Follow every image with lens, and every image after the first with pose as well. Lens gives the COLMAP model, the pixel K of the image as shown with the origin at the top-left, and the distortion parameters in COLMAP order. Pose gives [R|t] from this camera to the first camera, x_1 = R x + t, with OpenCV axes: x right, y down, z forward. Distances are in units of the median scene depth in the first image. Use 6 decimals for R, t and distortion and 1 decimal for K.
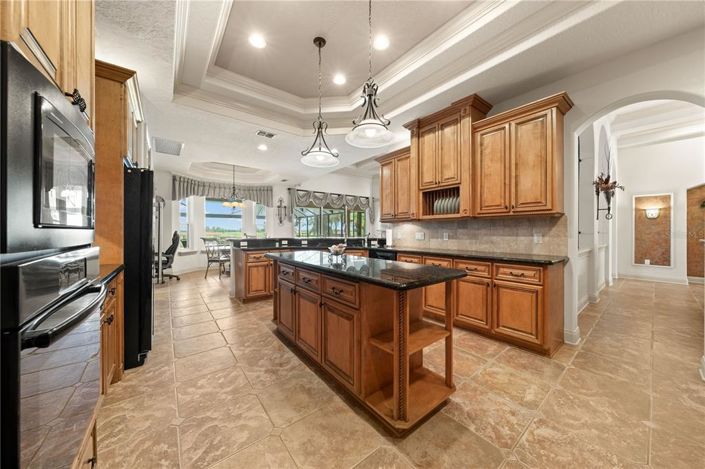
lens RADIAL K [[240.5, 0, 352.5], [0, 240.5, 232.8], [0, 0, 1]] dist [-0.005612, 0.000088]
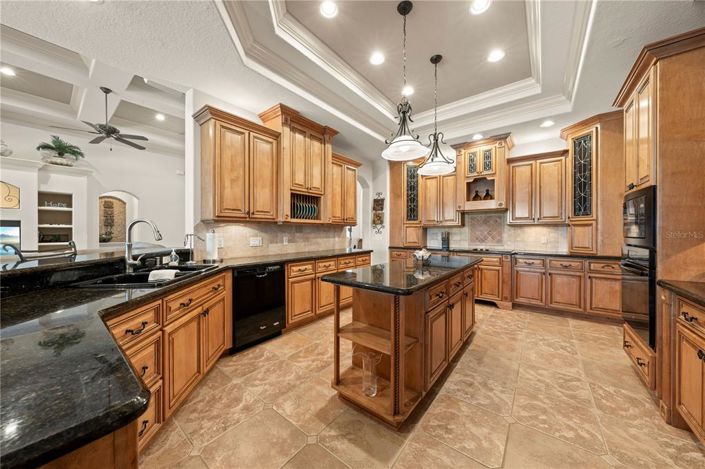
lens RADIAL K [[240.5, 0, 352.5], [0, 240.5, 232.8], [0, 0, 1]] dist [-0.005612, 0.000088]
pose [[-0.237283, -0.004282, 0.971431, -0.847589], [0.006735, 0.999959, 0.006053, -0.027998], [-0.971417, 0.007978, -0.237244, 1.300795]]
